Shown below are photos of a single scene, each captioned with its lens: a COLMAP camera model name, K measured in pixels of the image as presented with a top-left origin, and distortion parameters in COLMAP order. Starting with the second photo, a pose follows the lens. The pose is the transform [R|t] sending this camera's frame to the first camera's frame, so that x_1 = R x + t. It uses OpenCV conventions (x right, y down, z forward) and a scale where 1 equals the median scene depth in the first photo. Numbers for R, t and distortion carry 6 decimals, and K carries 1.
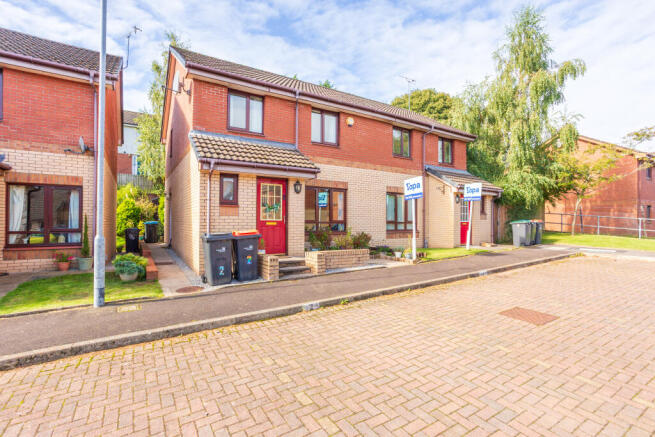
lens RADIAL K [[319.7, 0, 334.0], [0, 319.7, 217.5], [0, 0, 1]] dist [-0.054639, 0.033761]
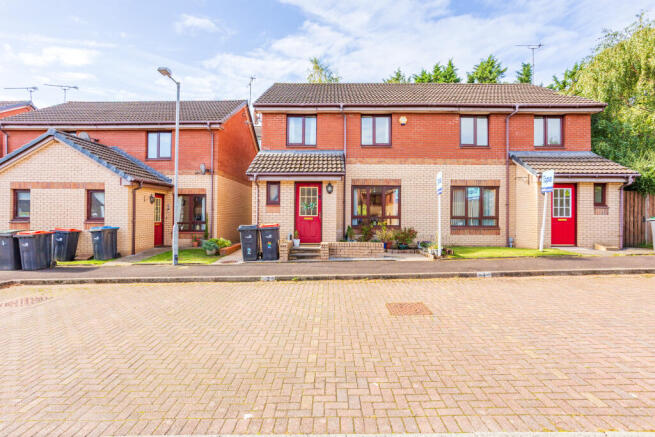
lens RADIAL K [[324.6, 0, 322.2], [0, 324.6, 209.1], [0, 0, 1]] dist [-0.062448, 0.034954]
pose [[0.830092, -0.011258, -0.557512, 0.537079], [0.007478, 0.999931, -0.009058, -0.006126], [0.557576, 0.003350, 0.830119, -0.022497]]
